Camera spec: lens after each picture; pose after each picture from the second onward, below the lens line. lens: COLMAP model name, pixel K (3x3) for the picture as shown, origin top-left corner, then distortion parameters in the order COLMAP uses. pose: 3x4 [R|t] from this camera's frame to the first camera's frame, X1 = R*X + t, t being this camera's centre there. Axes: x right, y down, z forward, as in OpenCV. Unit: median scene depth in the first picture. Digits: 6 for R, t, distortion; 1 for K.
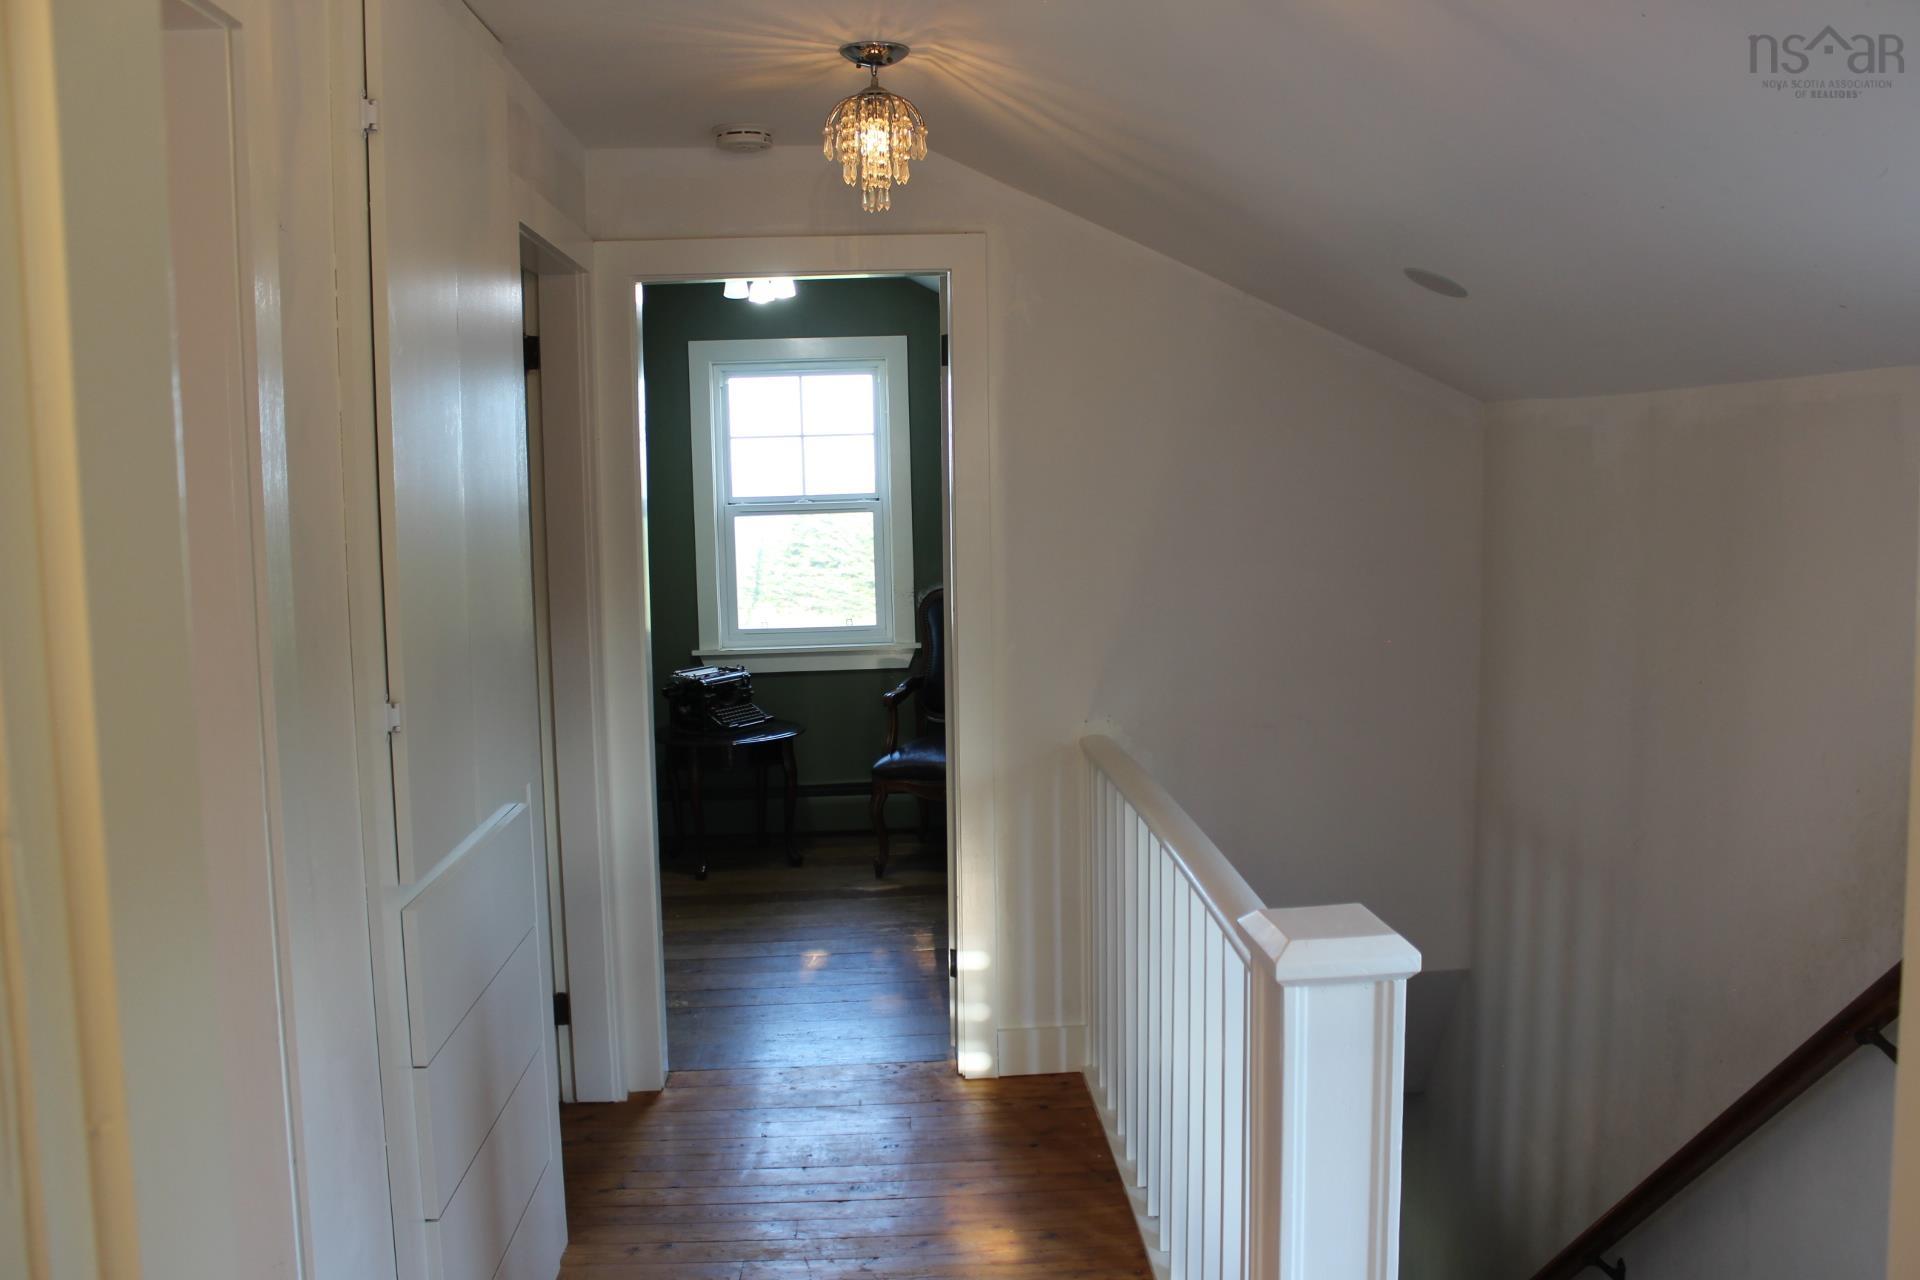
lens RADIAL K [[1588.5, 0, 960.0], [0, 1588.5, 640.0], [0, 0, 1]] dist [-0.001103, -0.000197]
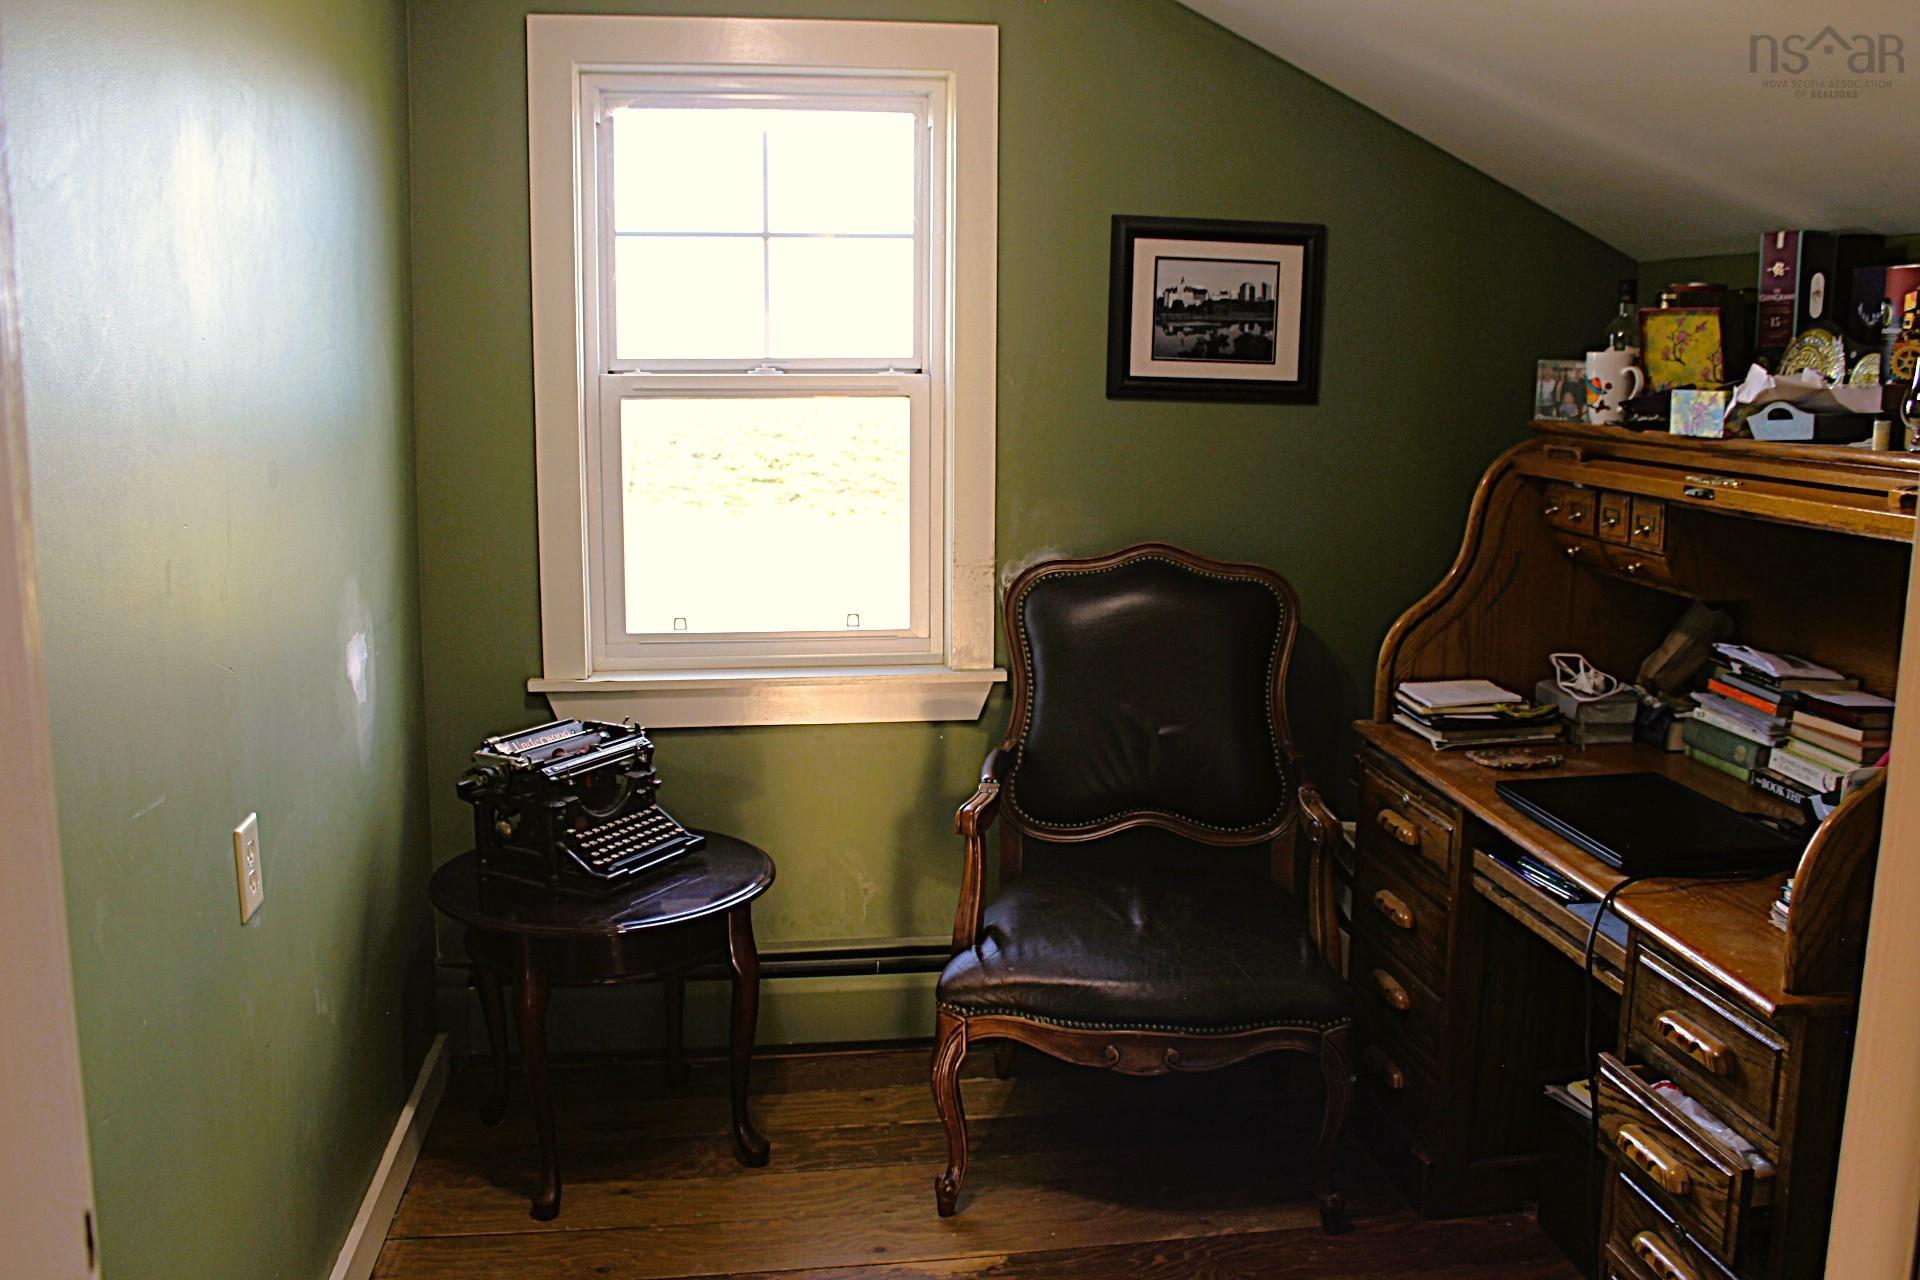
lens RADIAL K [[1560.6, 0, 964.4], [0, 1560.6, 587.0], [0, 0, 1]] dist [-0.087366, -0.000208]
pose [[0.996173, 0.013890, 0.086292, -0.079678], [-0.017005, 0.999226, 0.035461, -0.040455], [-0.085732, -0.036792, 0.995639, 0.531508]]
